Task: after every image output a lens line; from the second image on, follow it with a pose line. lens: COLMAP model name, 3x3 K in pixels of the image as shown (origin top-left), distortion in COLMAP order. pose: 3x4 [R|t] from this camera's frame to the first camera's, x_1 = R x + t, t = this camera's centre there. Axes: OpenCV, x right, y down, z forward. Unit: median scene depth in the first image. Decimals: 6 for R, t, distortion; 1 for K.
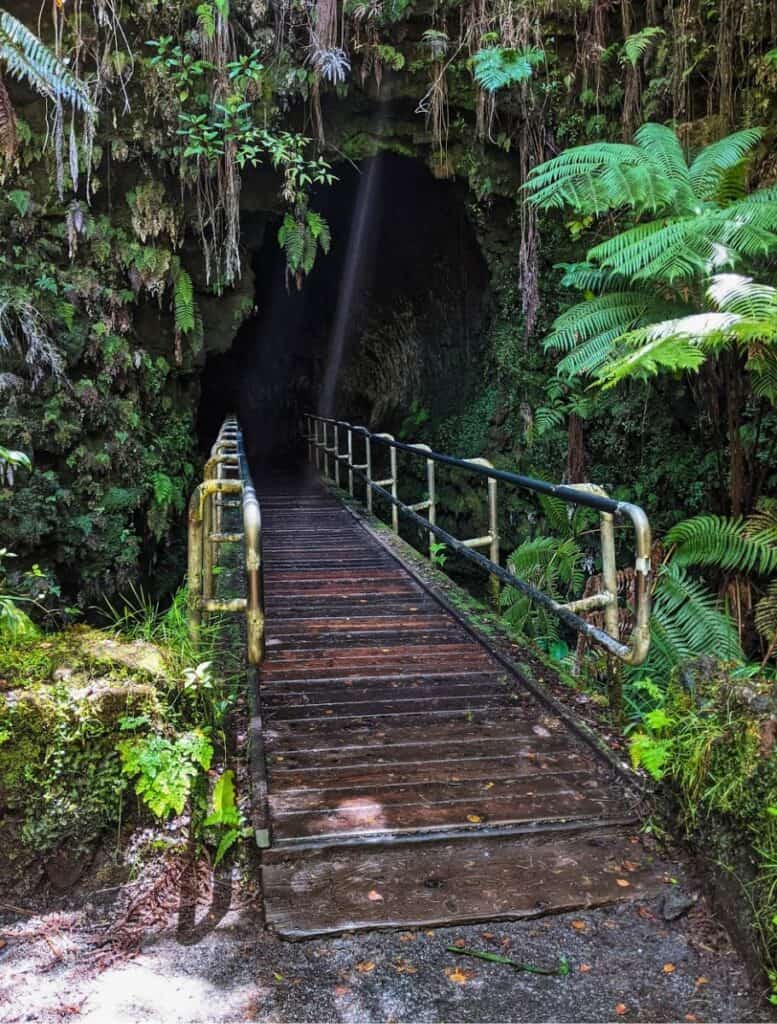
lens RADIAL K [[833.9, 0, 386.9], [0, 833.9, 529.5], [0, 0, 1]] dist [0.000103, -0.000868]
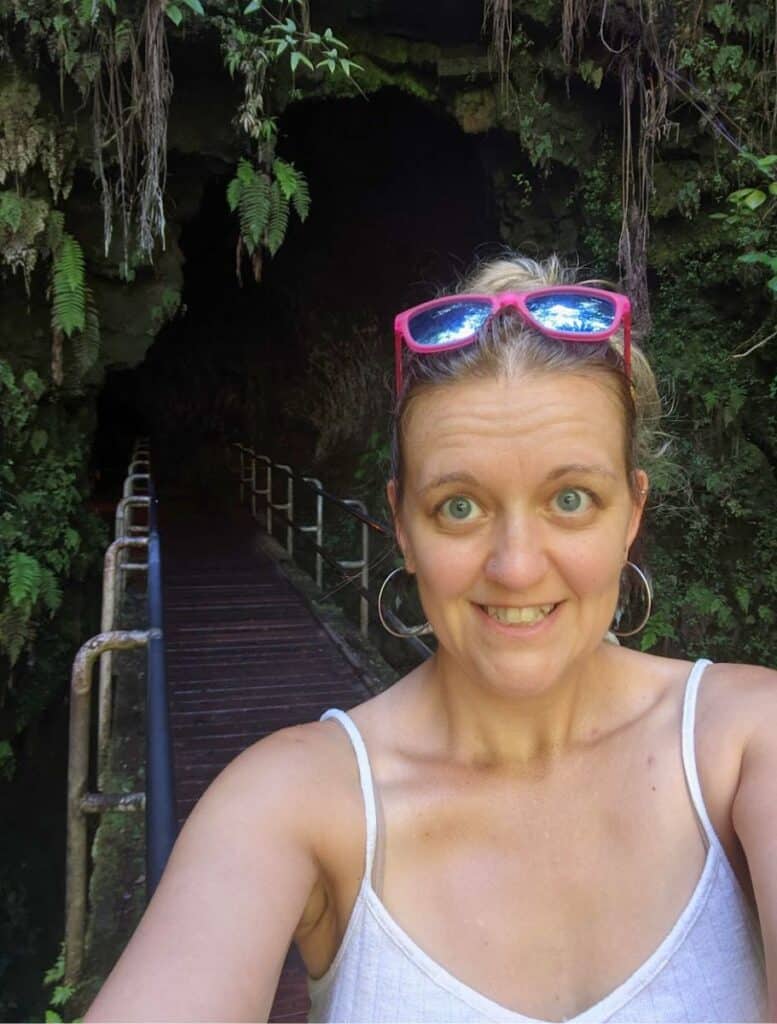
lens RADIAL K [[799.0, 0, 409.3], [0, 799.0, 513.2], [0, 0, 1]] dist [0.041719, -0.116400]
pose [[0.989933, 0.028689, 0.138599, -0.072307], [-0.024411, 0.999175, -0.032463, -0.093715], [-0.139416, 0.028753, 0.989816, 0.391933]]
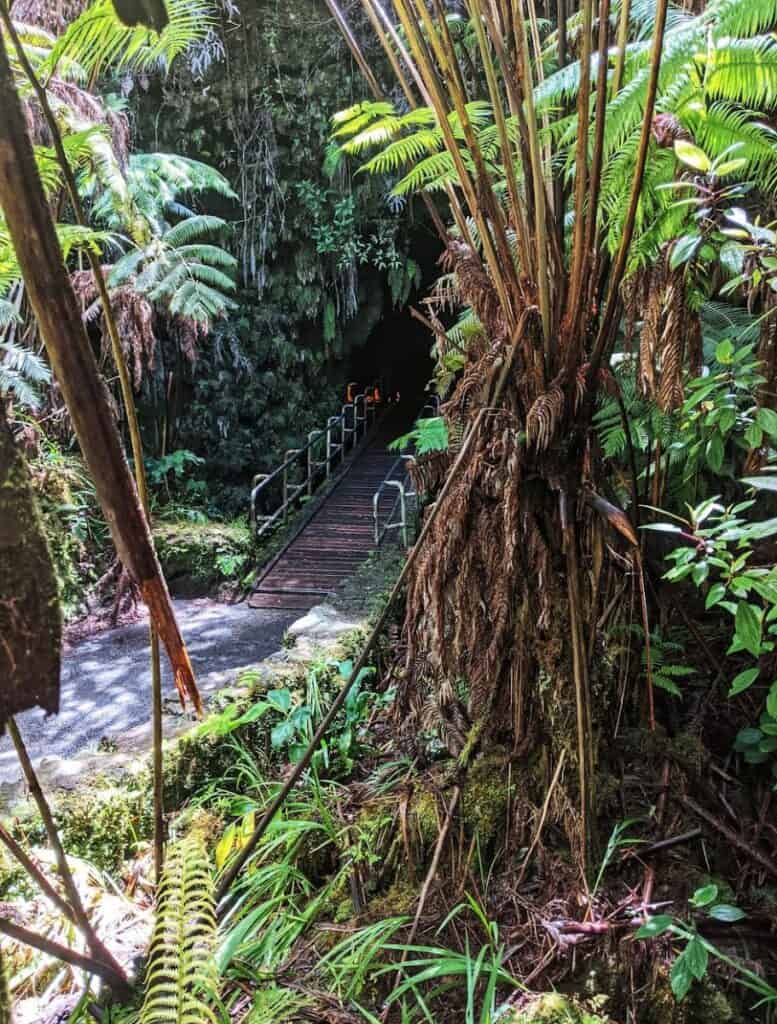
lens RADIAL K [[793.0, 0, 393.5], [0, 793.0, 518.9], [0, 0, 1]] dist [0.175790, -0.471636]
pose [[0.965350, 0.061504, -0.253608, 0.289669], [-0.035708, 0.993821, 0.105095, -0.065555], [0.258505, -0.092398, 0.961581, -0.475440]]
